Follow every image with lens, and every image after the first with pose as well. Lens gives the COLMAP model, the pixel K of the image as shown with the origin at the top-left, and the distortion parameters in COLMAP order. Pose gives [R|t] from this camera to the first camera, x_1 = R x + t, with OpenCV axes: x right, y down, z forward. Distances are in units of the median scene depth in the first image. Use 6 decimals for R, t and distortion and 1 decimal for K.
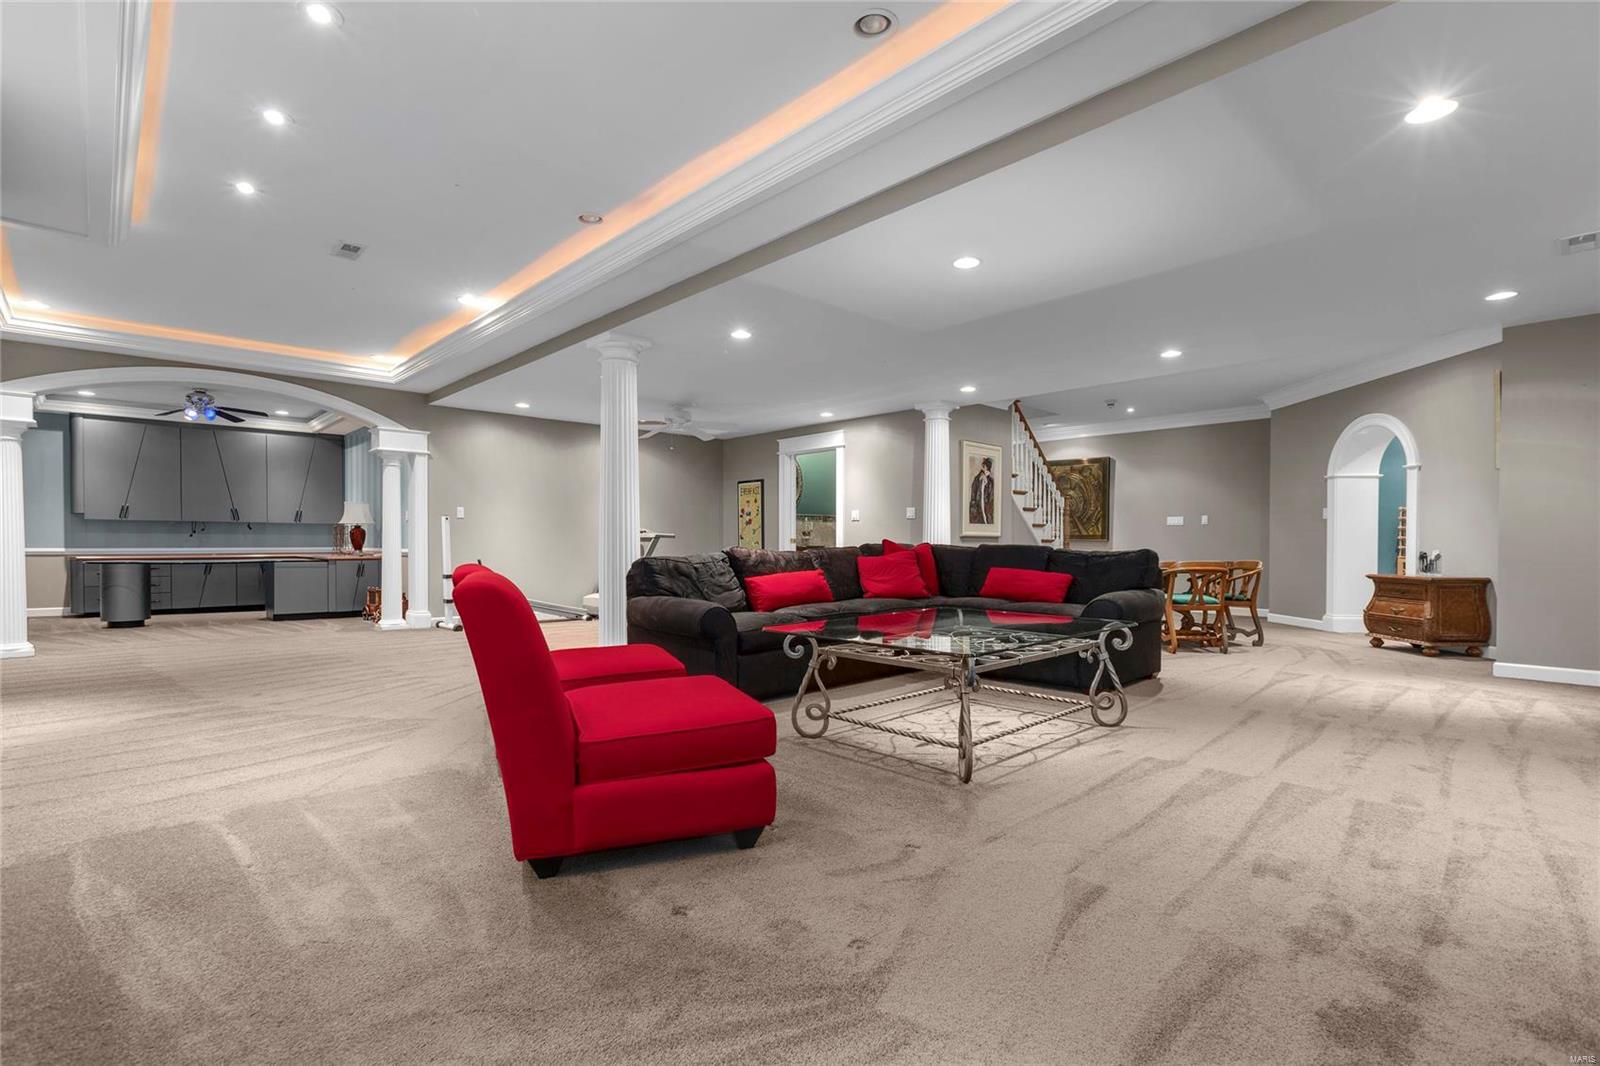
lens RADIAL K [[730.2, 0, 788.2], [0, 730.2, 538.4], [0, 0, 1]] dist [-0.001129, 0.000096]
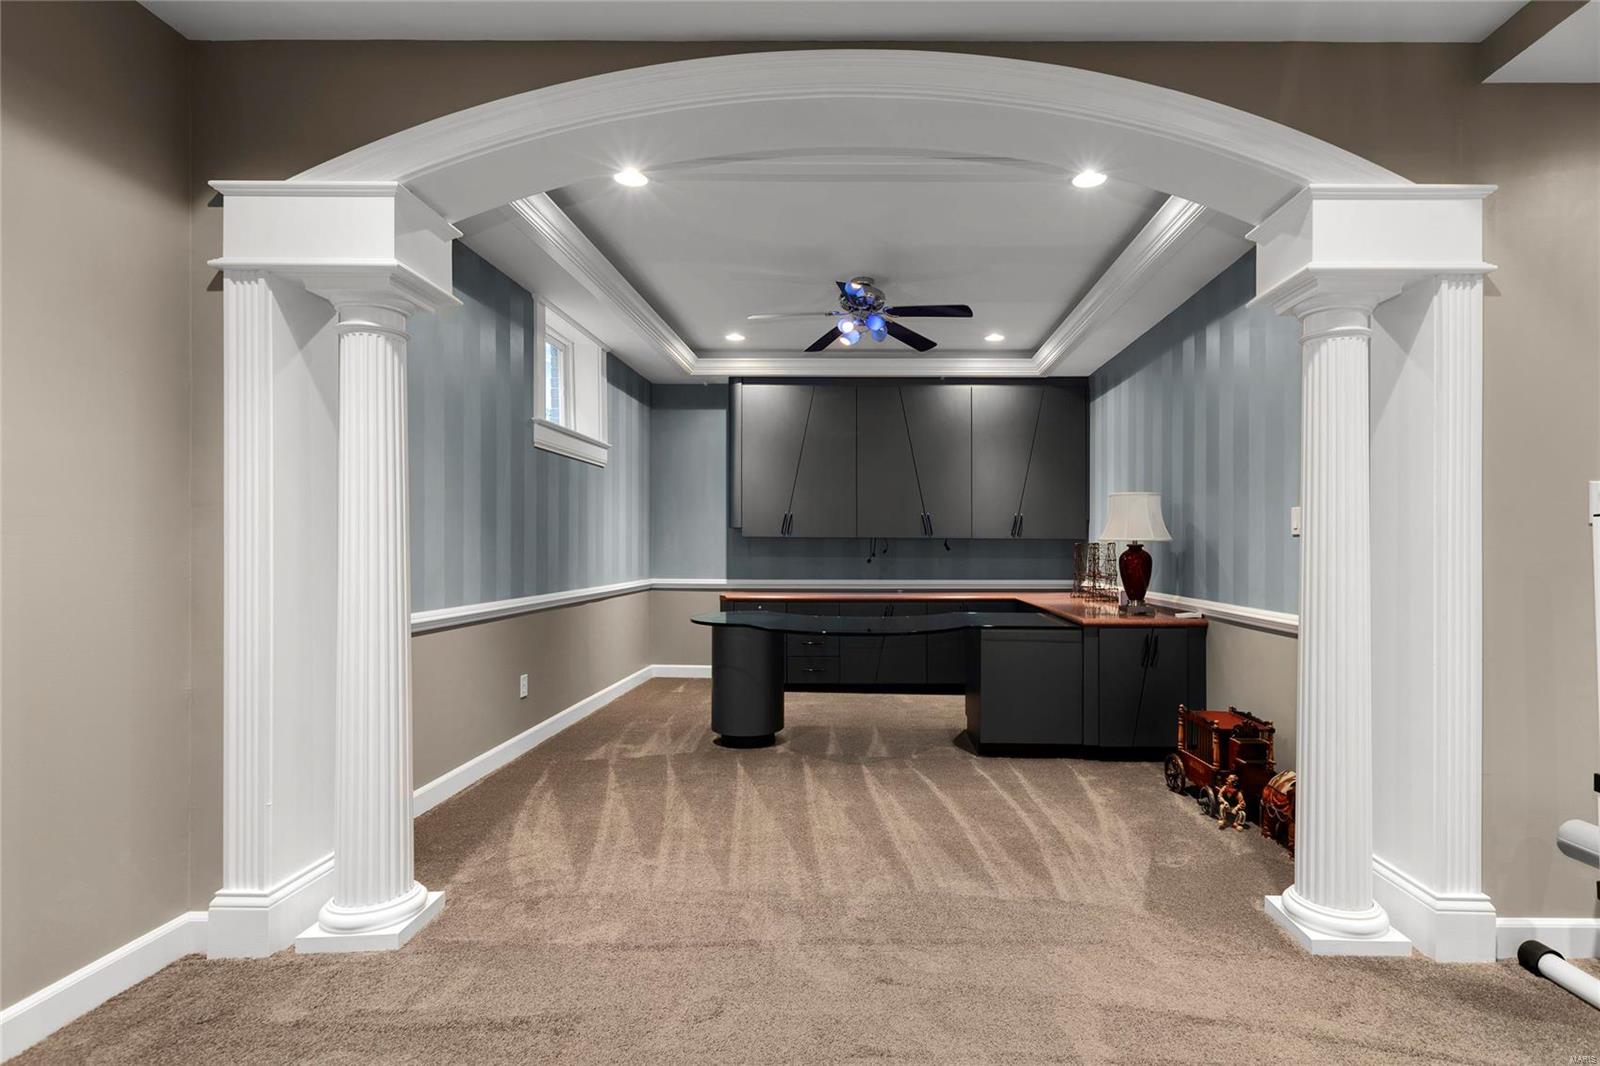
lens RADIAL K [[764.7, 0, 863.5], [0, 764.7, 558.7], [0, 0, 1]] dist [0.000367, 0.000040]
pose [[0.721060, 0.011820, -0.692771, -0.388007], [-0.000975, 0.999871, 0.016045, -0.016828], [0.692872, -0.010894, 0.720979, 0.549287]]
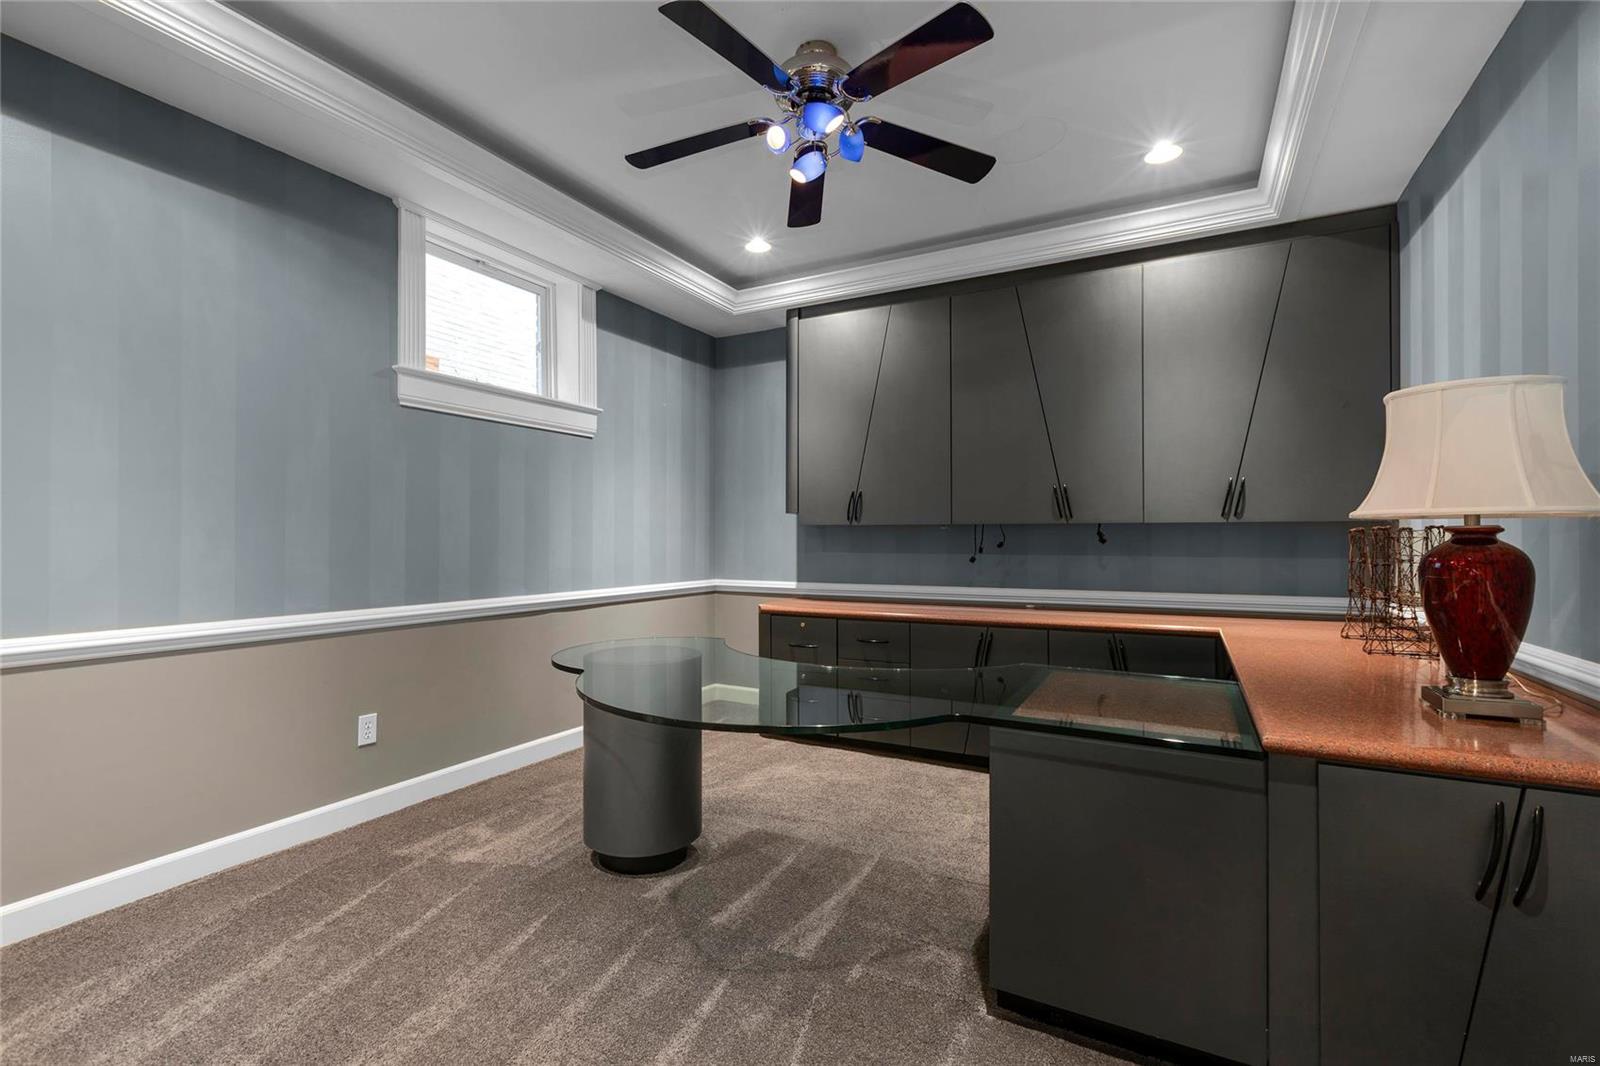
lens RADIAL K [[730.2, 0, 788.2], [0, 730.2, 538.4], [0, 0, 1]] dist [-0.001129, 0.000096]
pose [[0.310220, -0.003105, -0.950660, -0.485213], [0.002534, 0.999994, -0.002439, -0.015508], [0.950661, -0.001653, 0.310226, 0.807771]]
